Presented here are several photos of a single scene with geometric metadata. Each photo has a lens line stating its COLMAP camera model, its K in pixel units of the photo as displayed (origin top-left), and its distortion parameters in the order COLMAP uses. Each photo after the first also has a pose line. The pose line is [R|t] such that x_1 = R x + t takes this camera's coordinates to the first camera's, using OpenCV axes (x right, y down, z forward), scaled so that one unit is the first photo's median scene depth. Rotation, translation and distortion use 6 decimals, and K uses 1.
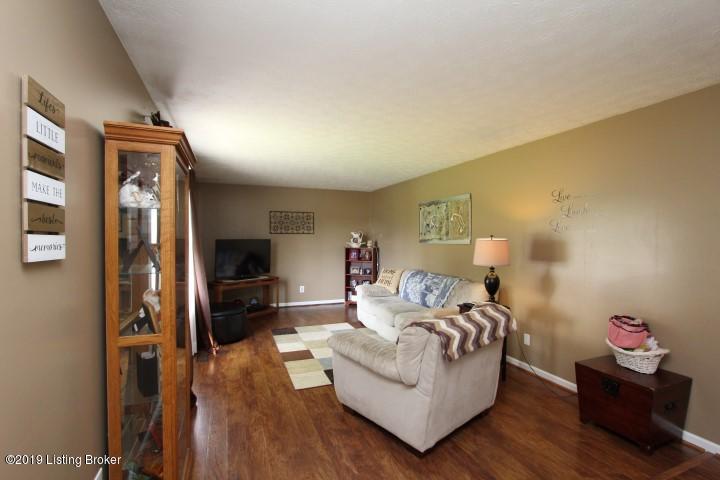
lens RADIAL K [[325.3, 0, 359.6], [0, 325.3, 241.1], [0, 0, 1]] dist [0.000429, 0.001029]
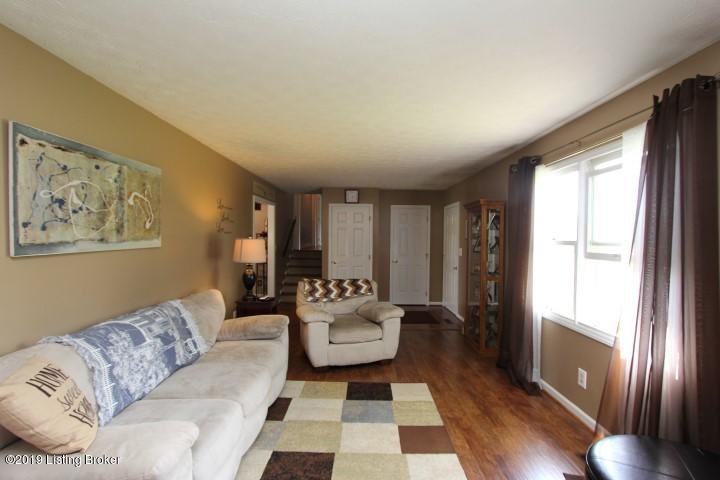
lens RADIAL K [[325.3, 0, 360.6], [0, 325.3, 239.5], [0, 0, 1]] dist [0.000429, 0.001029]
pose [[-0.926641, -0.018119, 0.375510, -0.250825], [-0.012083, 0.999757, 0.018422, -0.020609], [-0.375752, 0.012533, -0.926635, 1.328069]]
